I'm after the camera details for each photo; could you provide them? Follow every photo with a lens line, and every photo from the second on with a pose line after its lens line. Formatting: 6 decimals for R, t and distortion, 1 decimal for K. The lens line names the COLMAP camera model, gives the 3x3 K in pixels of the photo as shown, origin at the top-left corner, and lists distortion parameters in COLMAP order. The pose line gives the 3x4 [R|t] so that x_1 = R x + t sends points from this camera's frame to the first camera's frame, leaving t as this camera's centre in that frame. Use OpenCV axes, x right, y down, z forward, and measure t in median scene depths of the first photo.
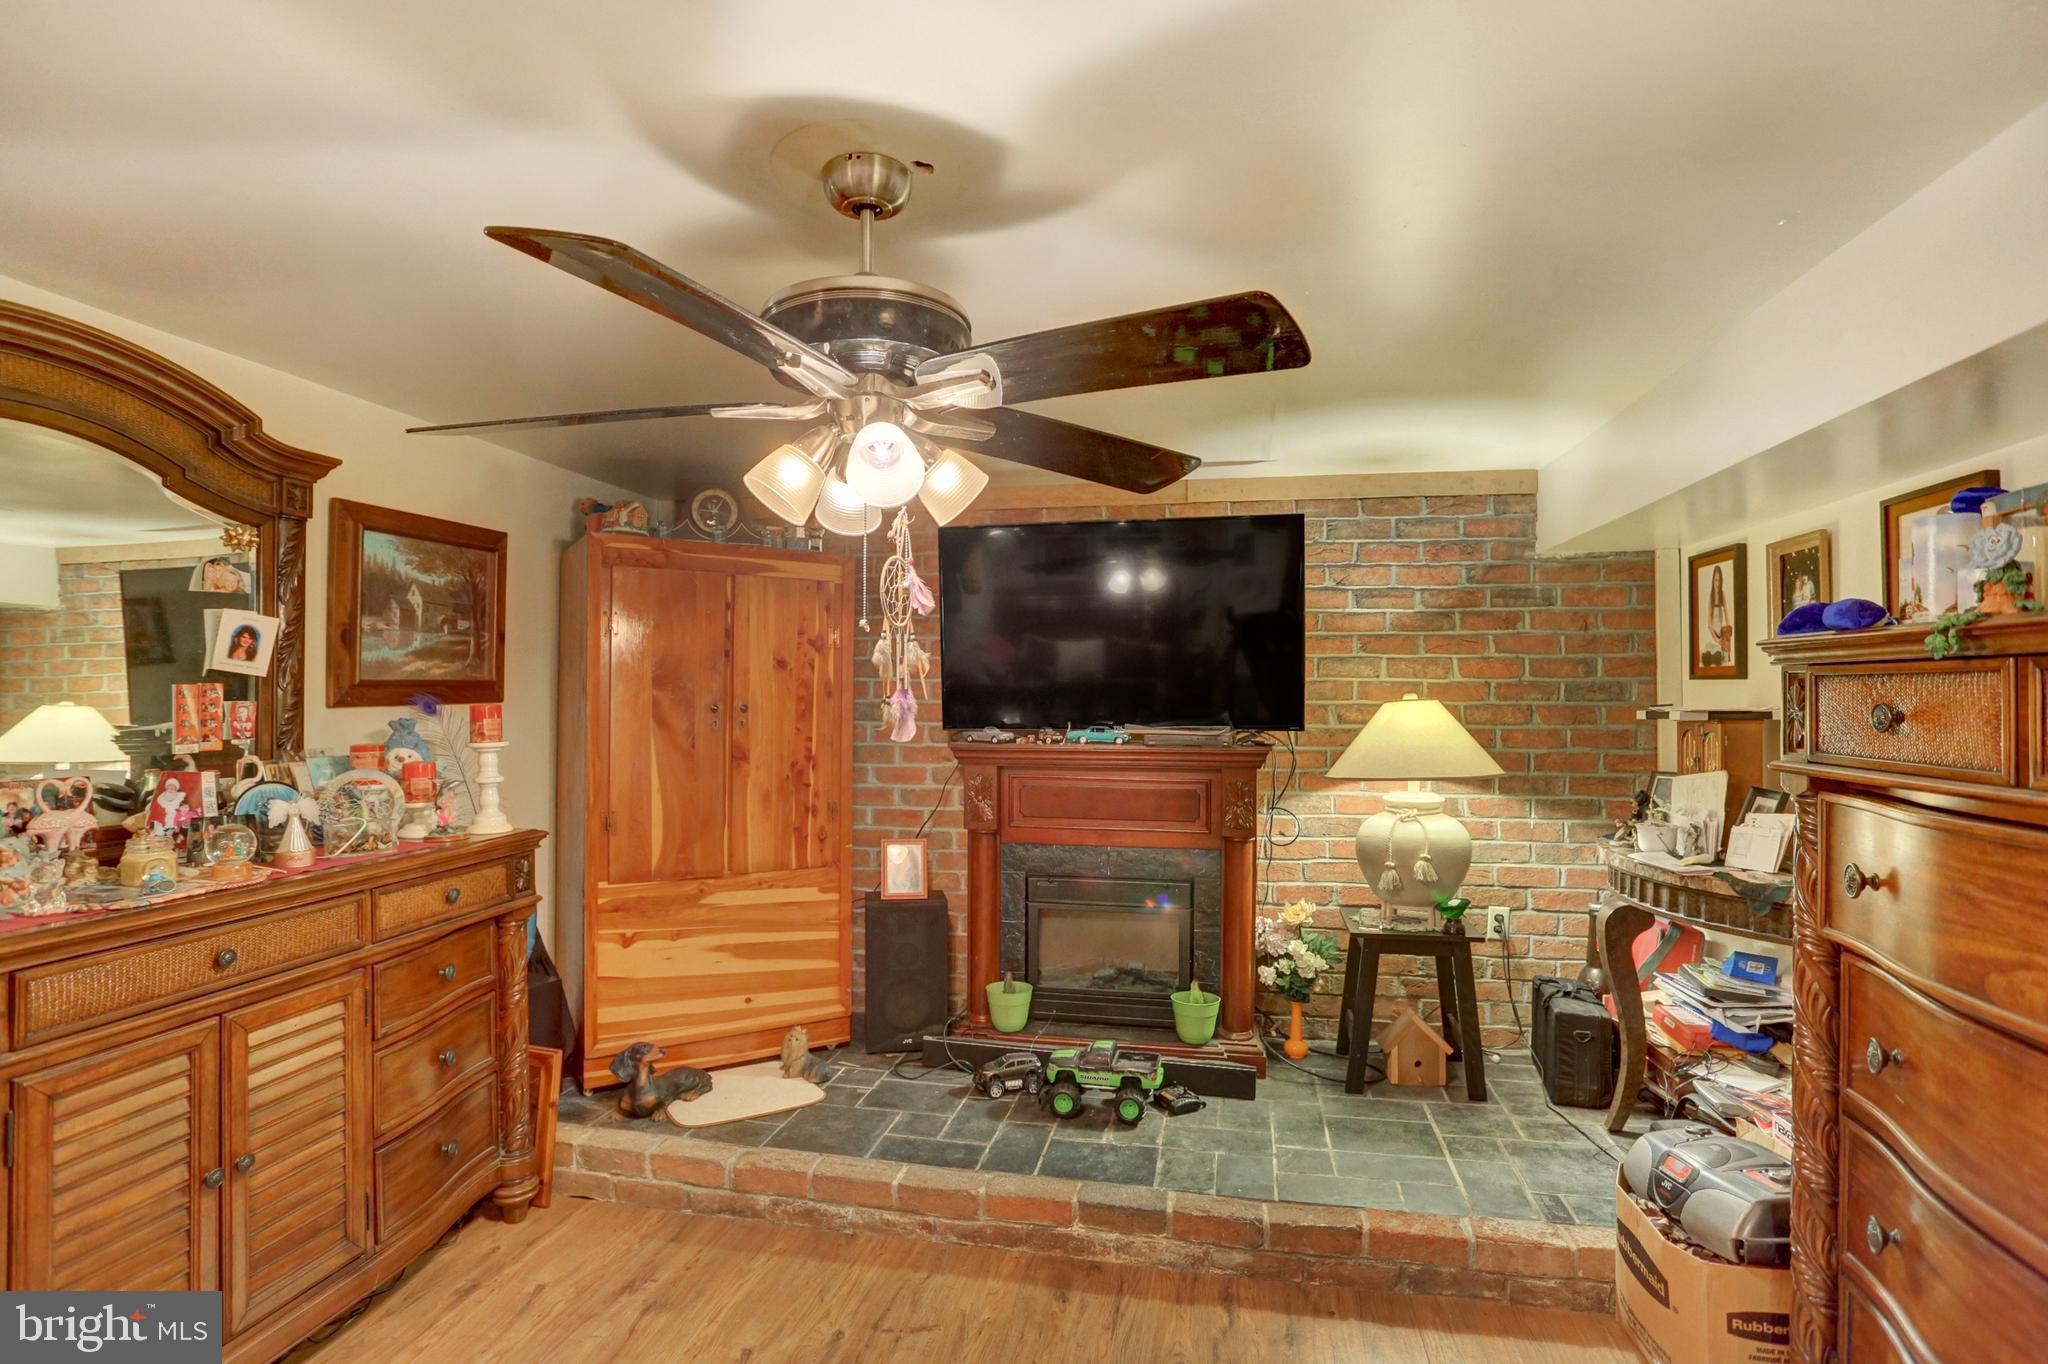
lens RADIAL K [[1007.4, 0, 1030.6], [0, 1007.4, 676.2], [0, 0, 1]] dist [-0.078303, 0.038055]
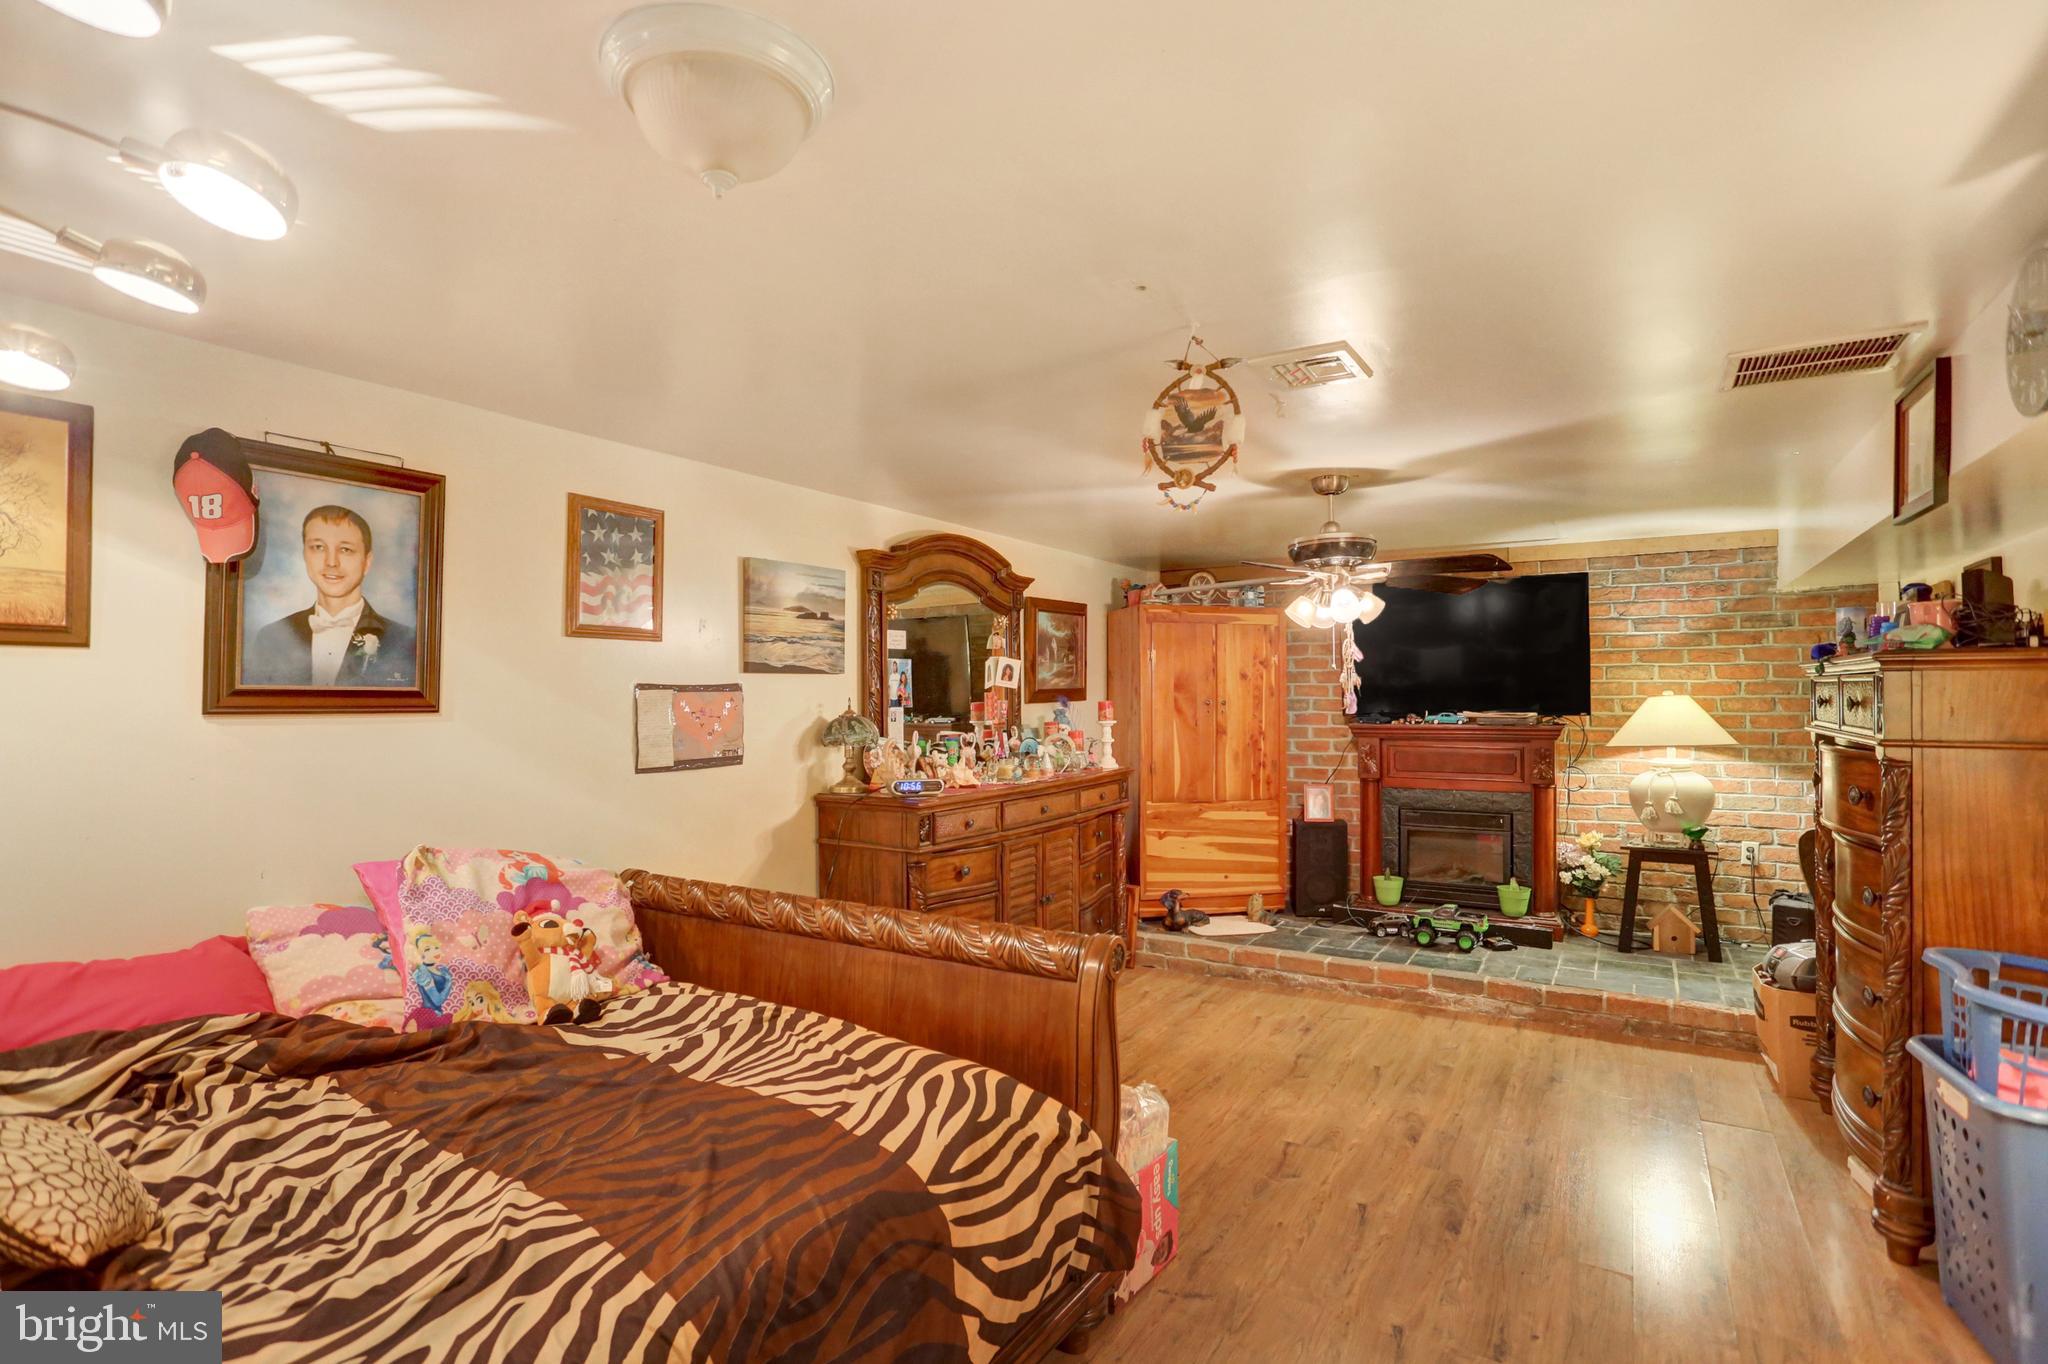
lens RADIAL K [[1007.4, 0, 1030.6], [0, 1007.4, 676.2], [0, 0, 1]] dist [-0.078303, 0.038055]
pose [[0.939720, -0.013657, -0.341673, -0.011441], [0.013829, 0.999903, -0.001932, -0.014395], [0.341666, -0.002910, 0.939817, -0.705257]]
